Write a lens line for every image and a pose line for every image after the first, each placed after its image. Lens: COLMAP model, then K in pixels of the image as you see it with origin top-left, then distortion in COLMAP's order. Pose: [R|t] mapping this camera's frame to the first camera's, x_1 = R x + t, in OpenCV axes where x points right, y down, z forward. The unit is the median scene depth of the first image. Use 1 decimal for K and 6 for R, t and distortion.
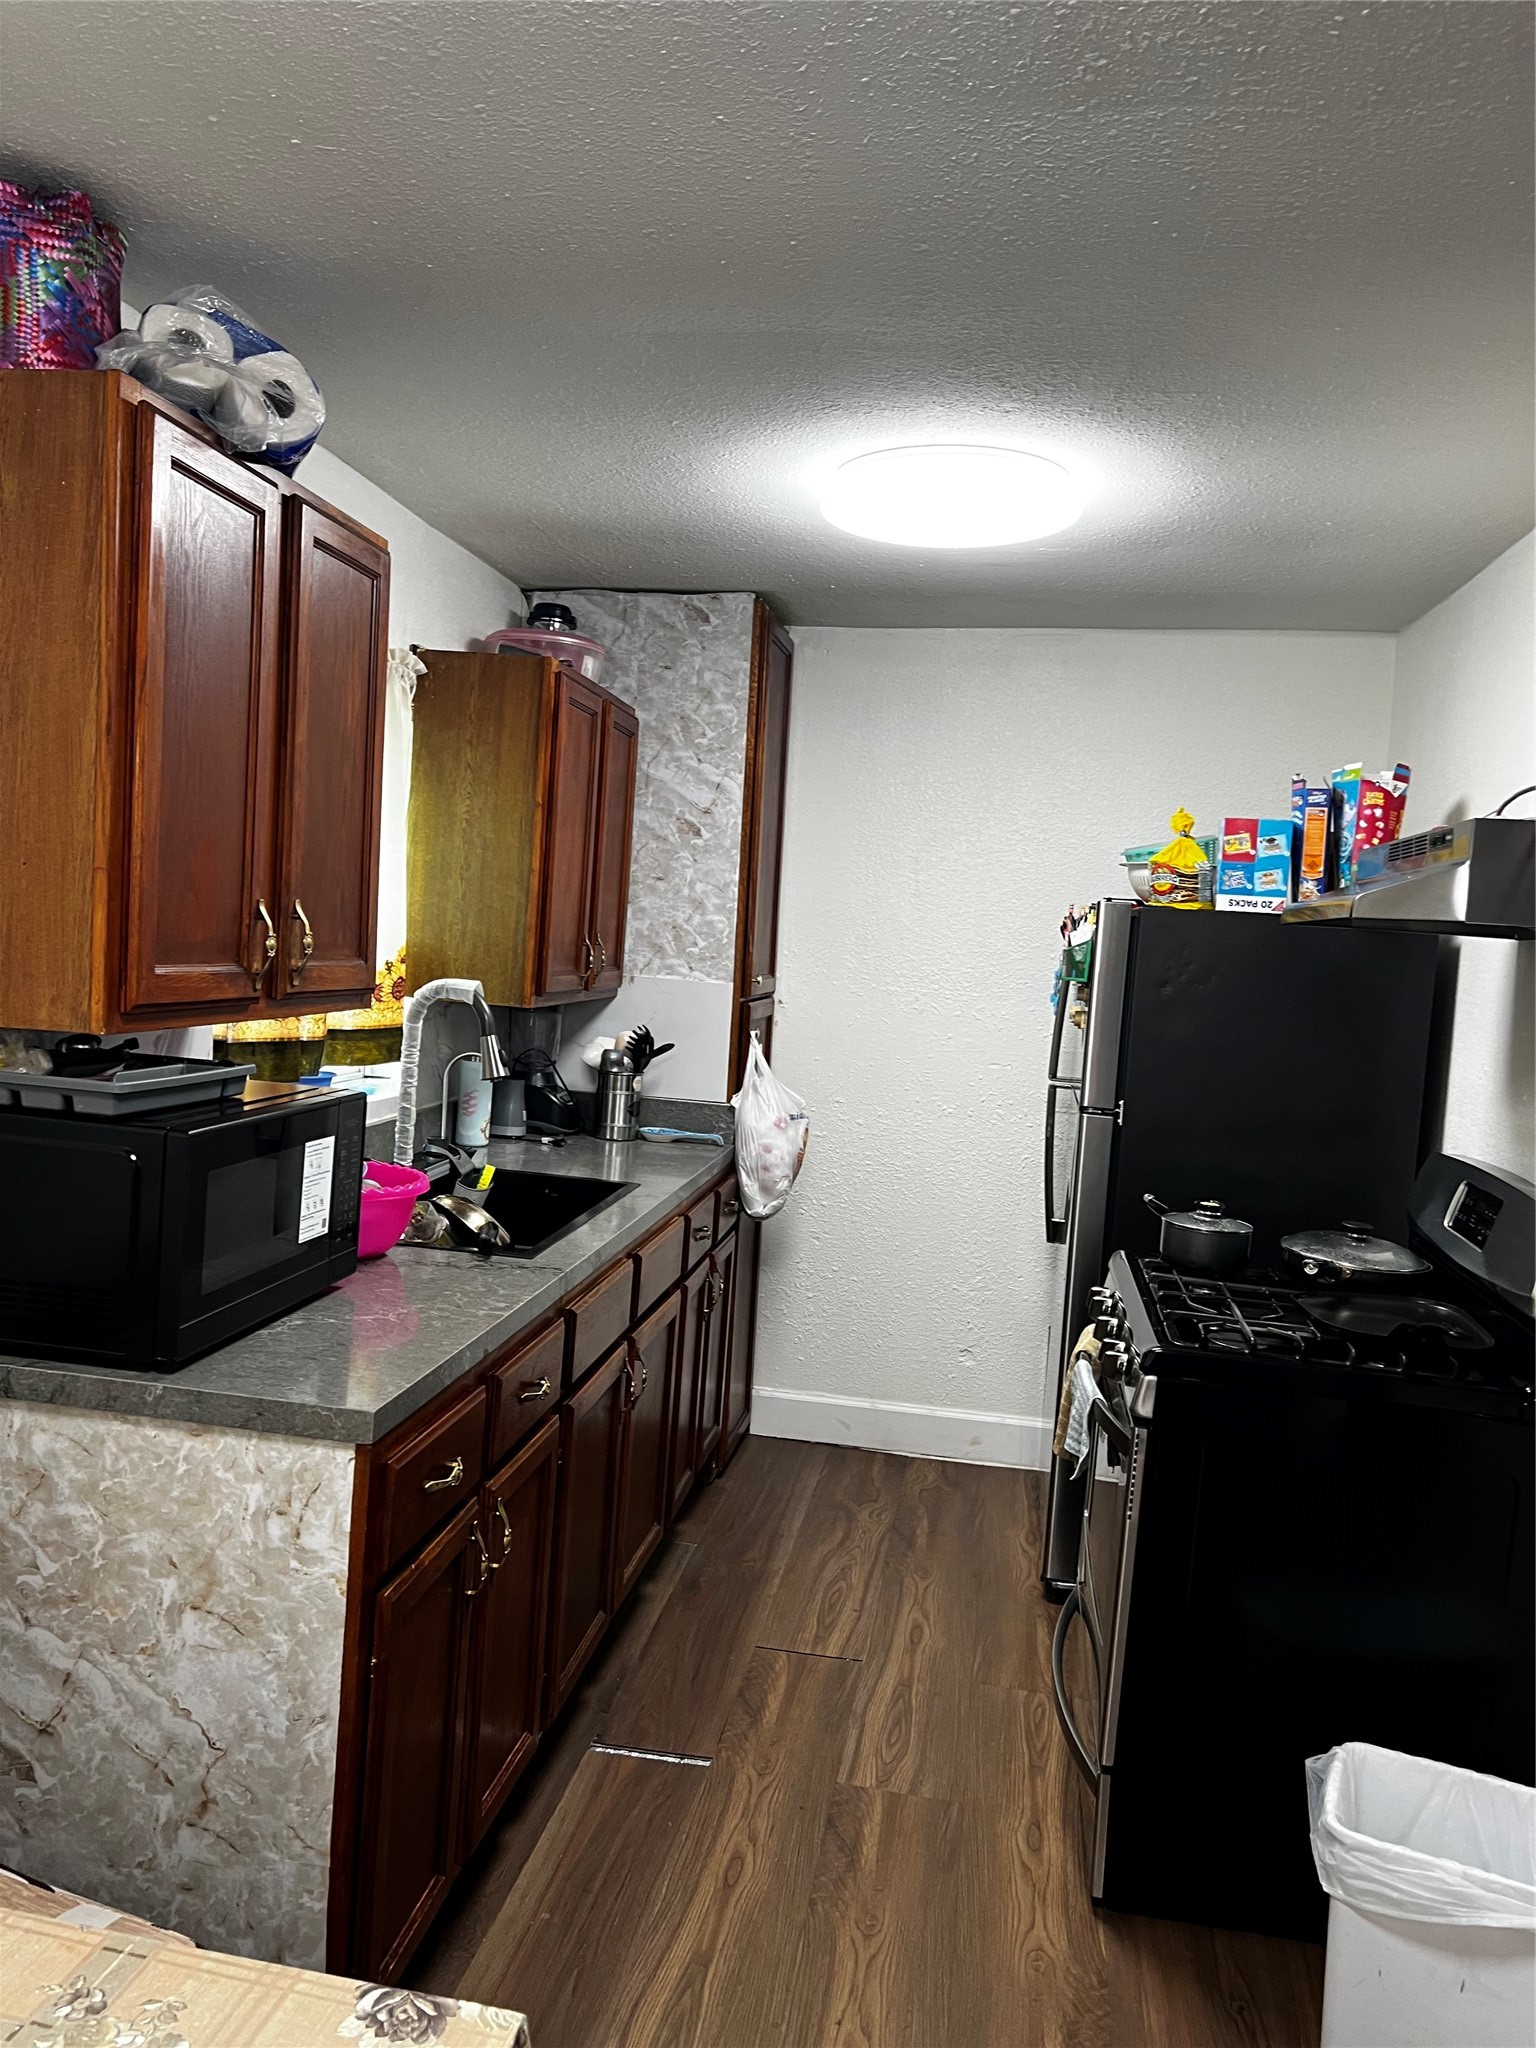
lens RADIAL K [[1549.2, 0, 767.8], [0, 1549.2, 1032.9], [0, 0, 1]] dist [0.068163, -0.085695]
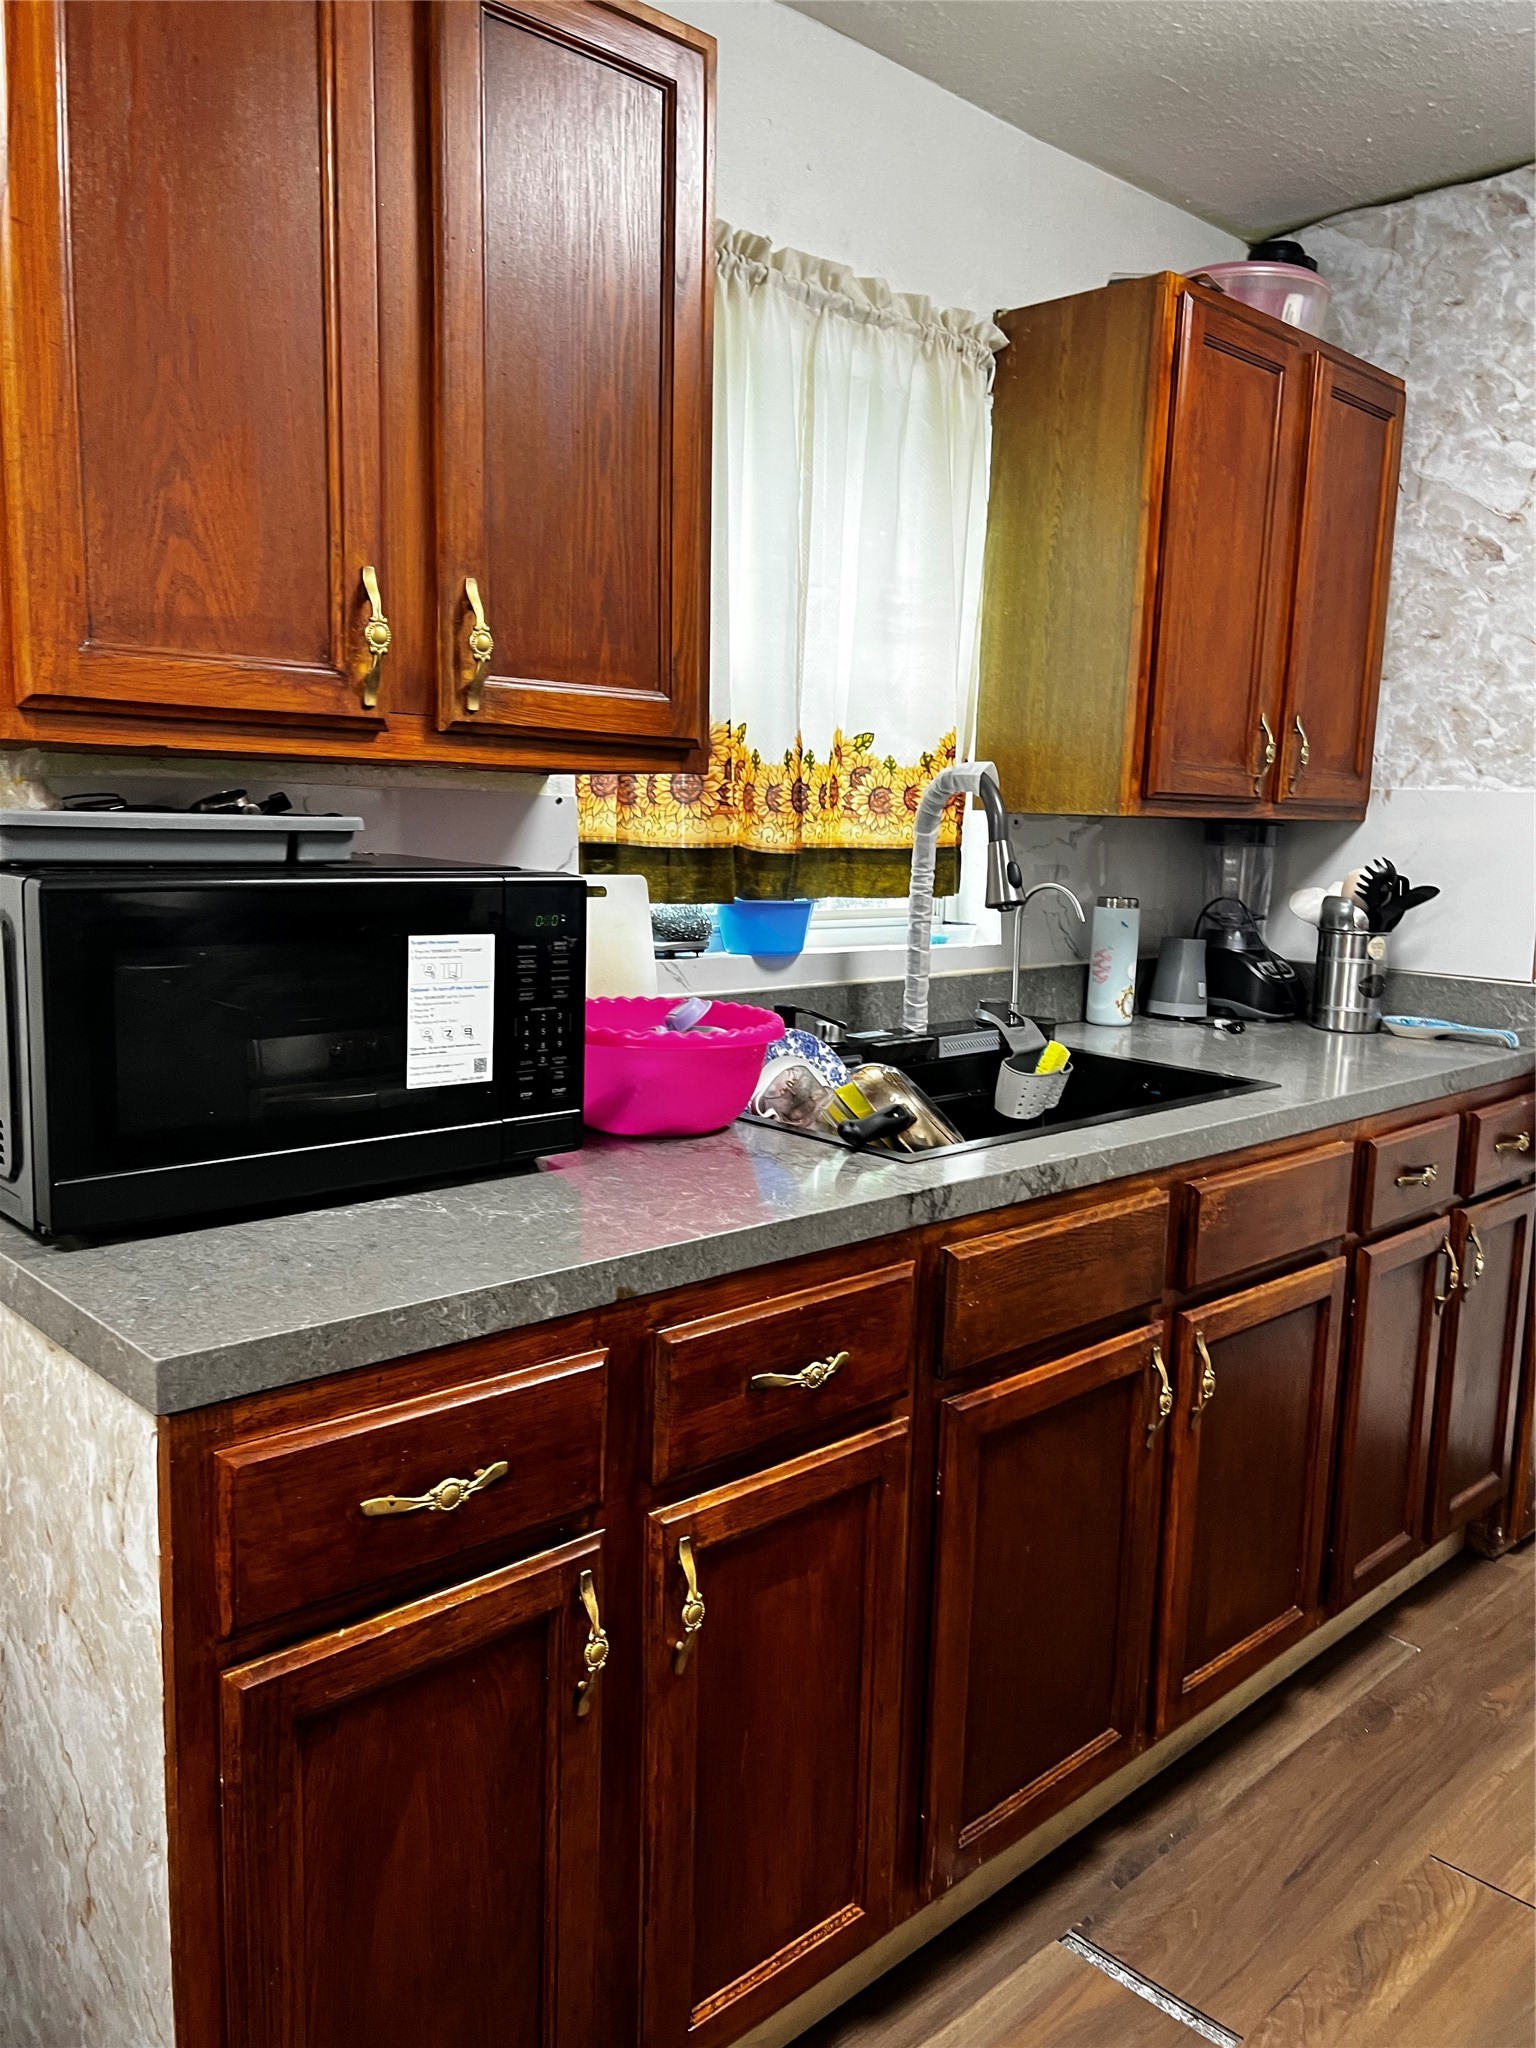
lens RADIAL K [[1549.2, 0, 767.8], [0, 1549.2, 1032.9], [0, 0, 1]] dist [0.068163, -0.085695]
pose [[0.794768, 0.042074, -0.605453, 0.116601], [-0.016138, 0.998706, 0.048218, 0.041177], [0.606699, -0.028552, 0.794419, 0.304457]]
